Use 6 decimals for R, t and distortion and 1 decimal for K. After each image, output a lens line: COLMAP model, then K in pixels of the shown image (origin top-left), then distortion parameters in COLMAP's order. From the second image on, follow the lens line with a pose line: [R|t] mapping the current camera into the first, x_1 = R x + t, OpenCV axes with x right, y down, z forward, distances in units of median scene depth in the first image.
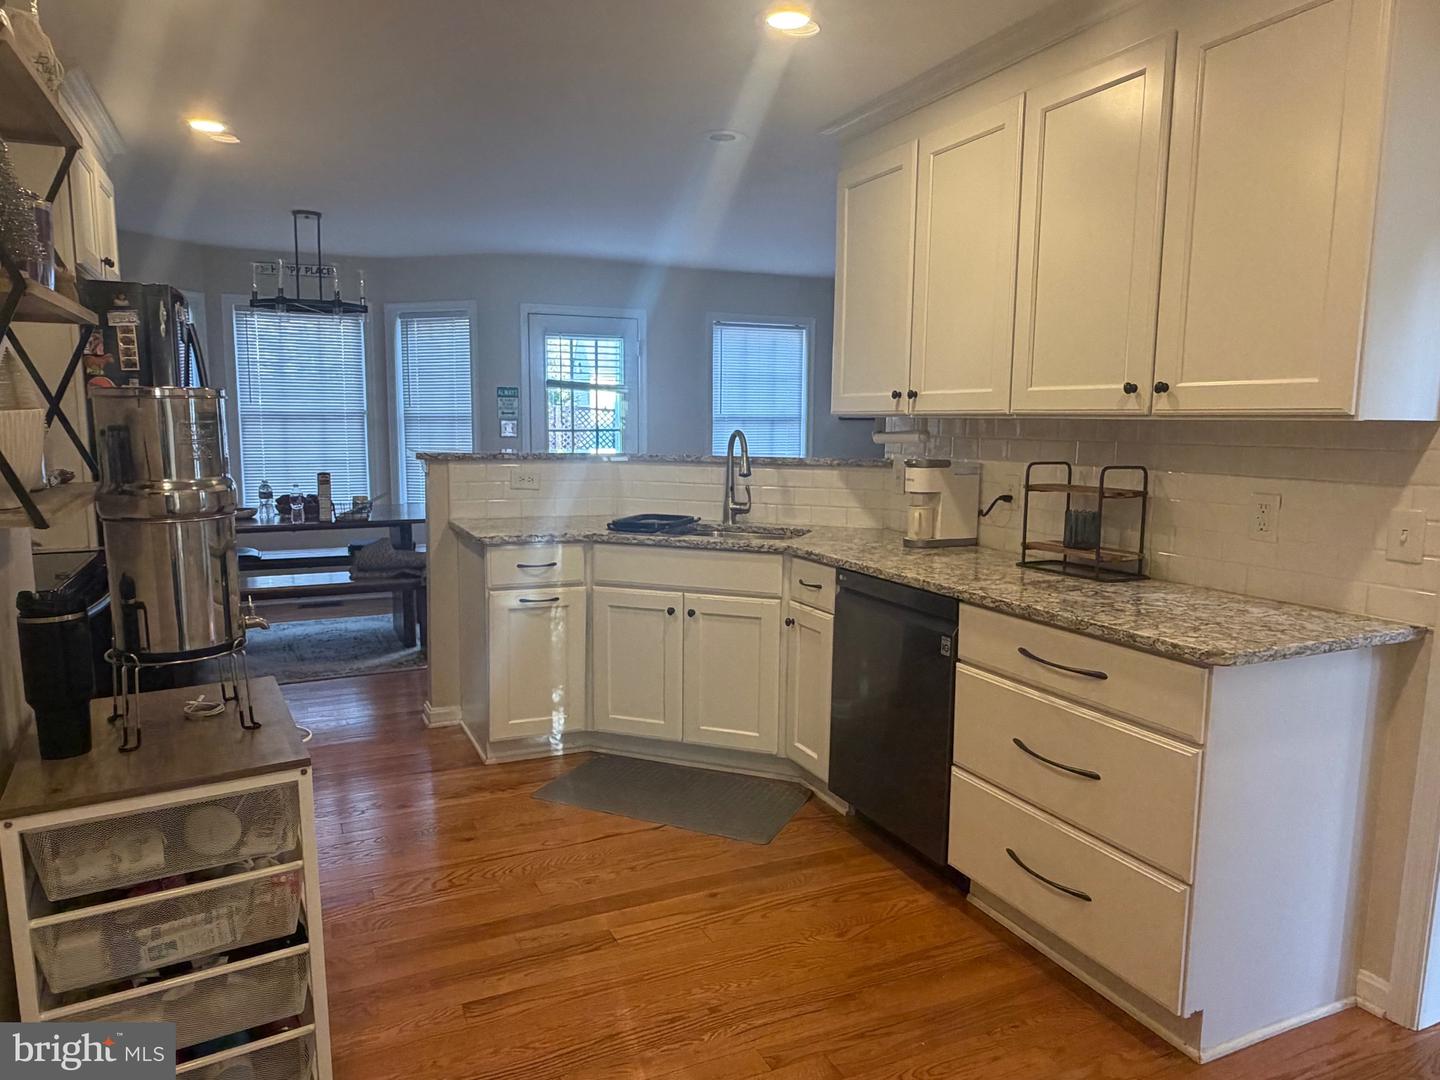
lens RADIAL K [[967.0, 0, 713.5], [0, 967.0, 541.1], [0, 0, 1]] dist [-0.006193, -0.001144]
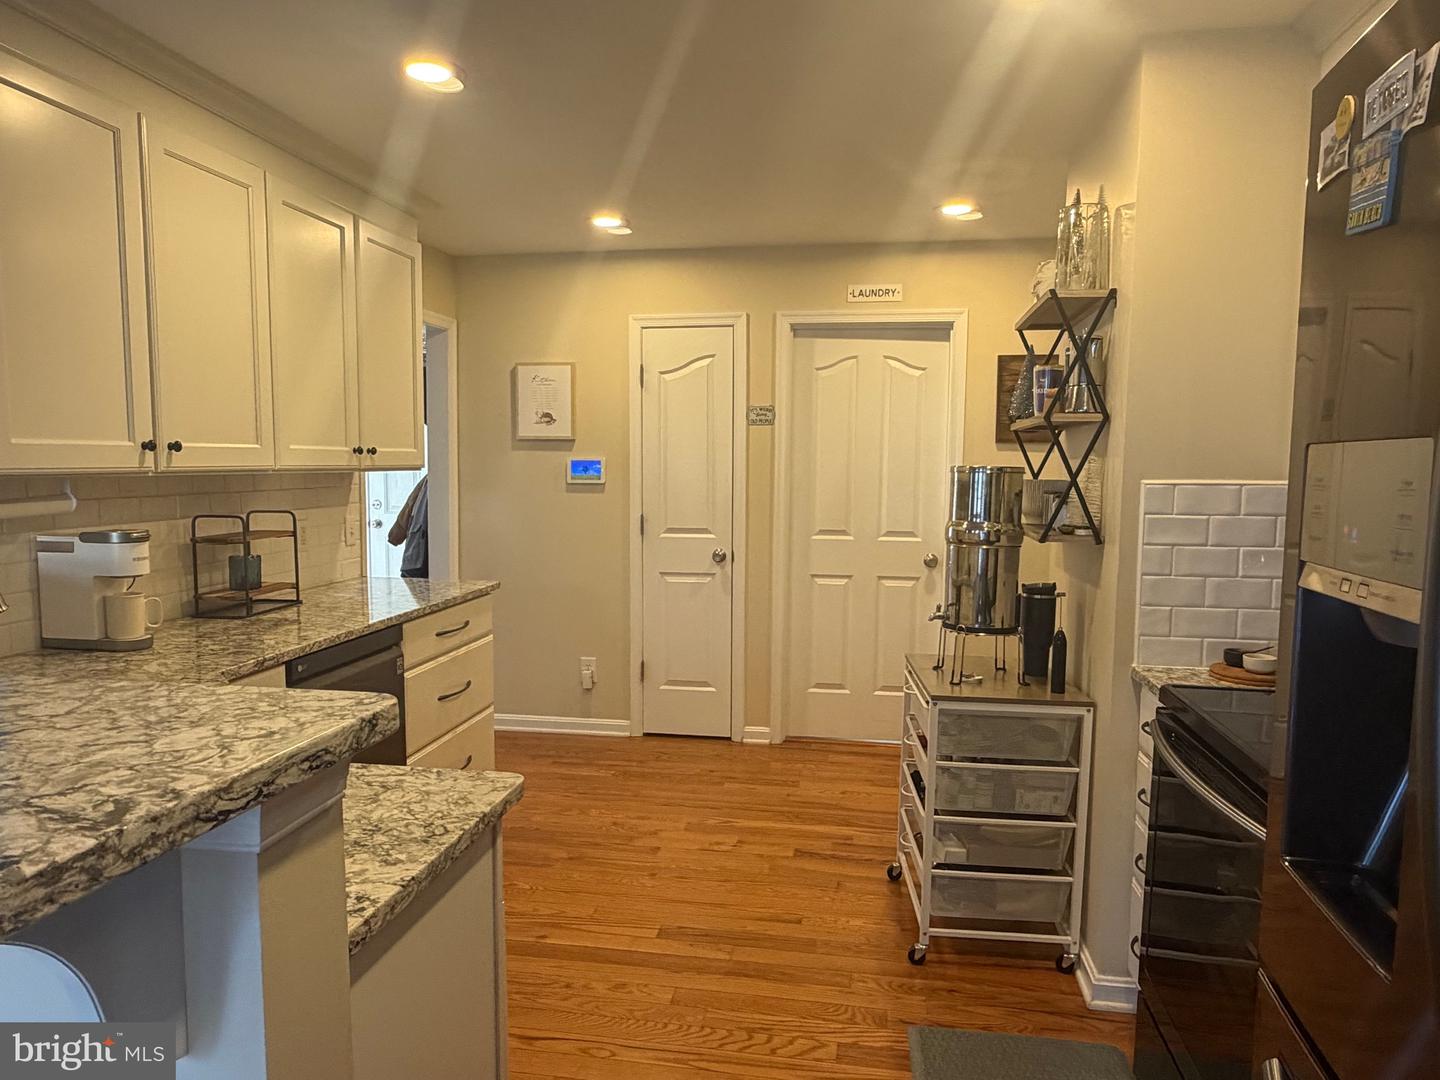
lens RADIAL K [[967.0, 0, 717.5], [0, 967.0, 546.5], [0, 0, 1]] dist [-0.006193, -0.001144]
pose [[-0.827024, -0.055475, 0.559423, -0.699959], [0.069550, 0.977377, 0.199740, -0.231239], [-0.557848, 0.204098, -0.804456, 1.620507]]
